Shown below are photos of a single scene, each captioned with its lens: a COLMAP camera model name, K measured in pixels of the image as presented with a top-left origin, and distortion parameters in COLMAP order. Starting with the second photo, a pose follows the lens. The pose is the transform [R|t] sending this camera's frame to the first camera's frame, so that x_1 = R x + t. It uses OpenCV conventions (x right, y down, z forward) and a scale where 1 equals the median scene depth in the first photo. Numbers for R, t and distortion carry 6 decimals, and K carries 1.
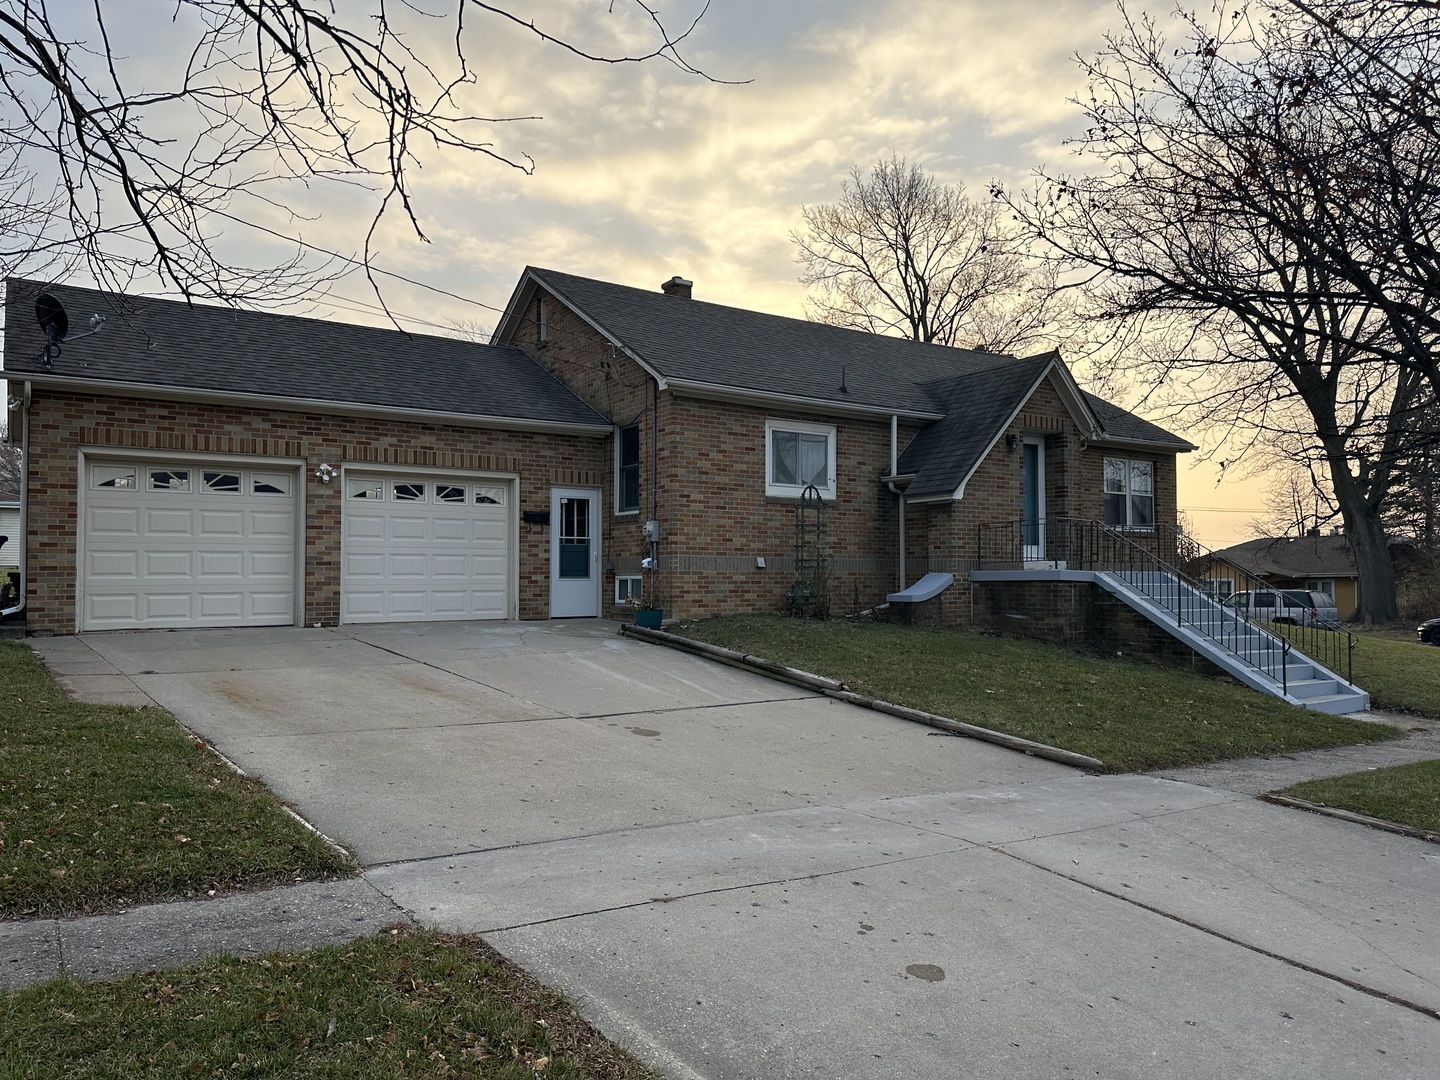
lens RADIAL K [[1011.2, 0, 721.7], [0, 1011.2, 544.6], [0, 0, 1]] dist [0.056752, -0.001164]
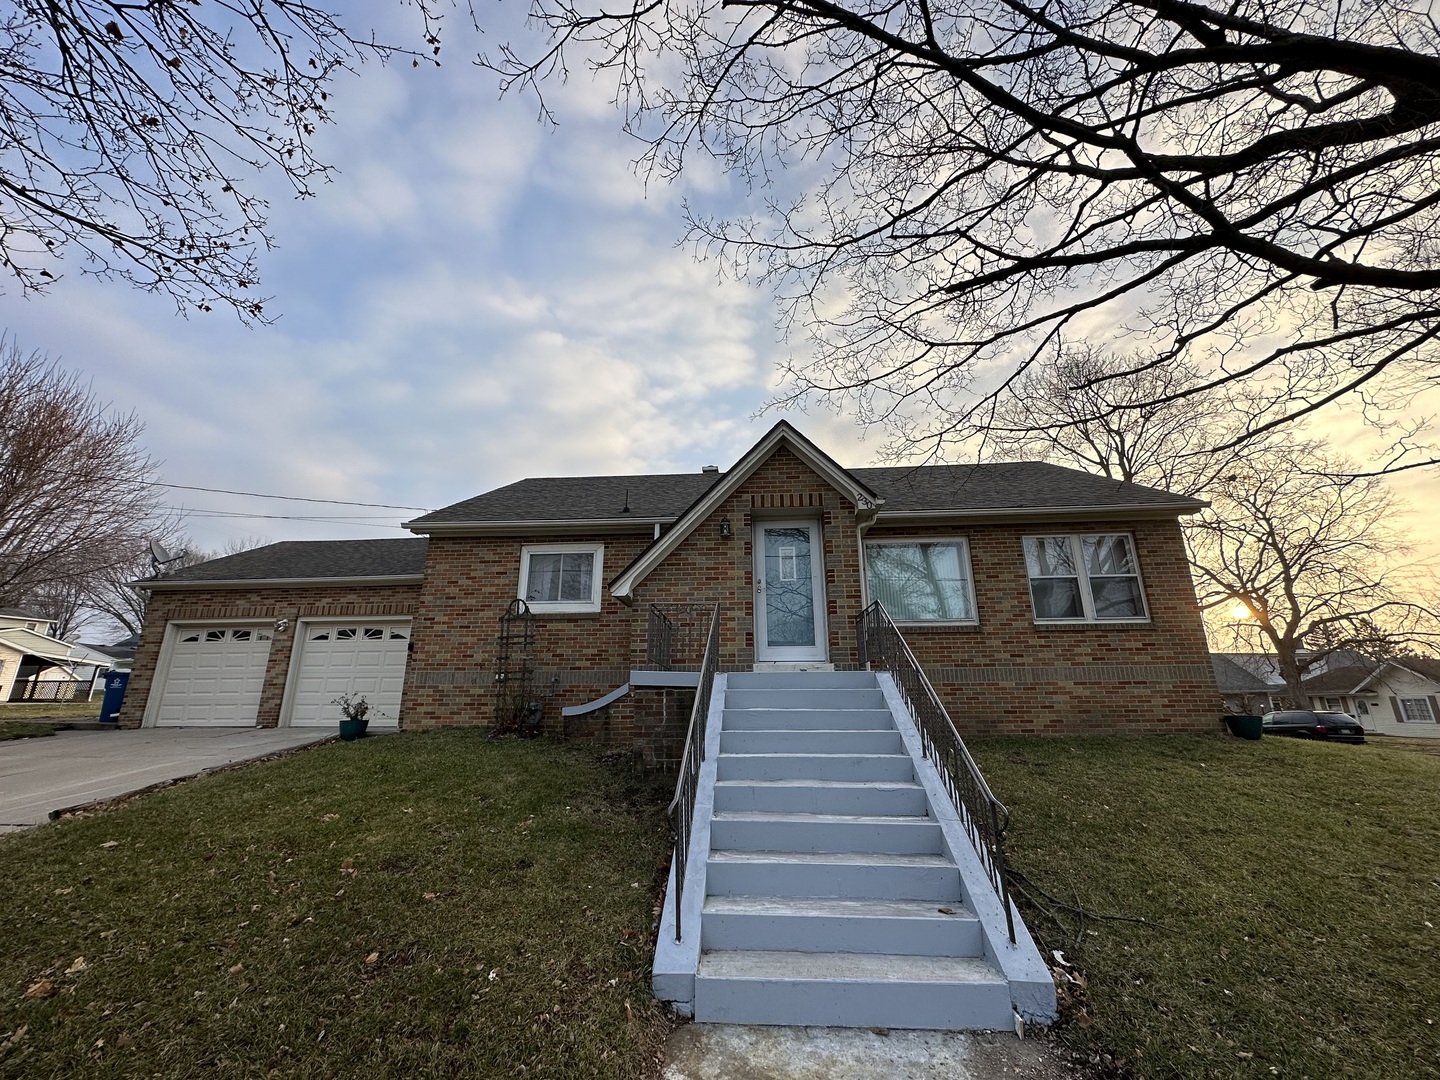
lens RADIAL K [[569.8, 0, 715.7], [0, 569.8, 548.1], [0, 0, 1]] dist [-0.003564, -0.000178]
pose [[0.779483, -0.169637, -0.603017, 0.624177], [0.024403, 0.970127, -0.241367, 0.038667], [0.625948, 0.173426, 0.760337, 0.688694]]
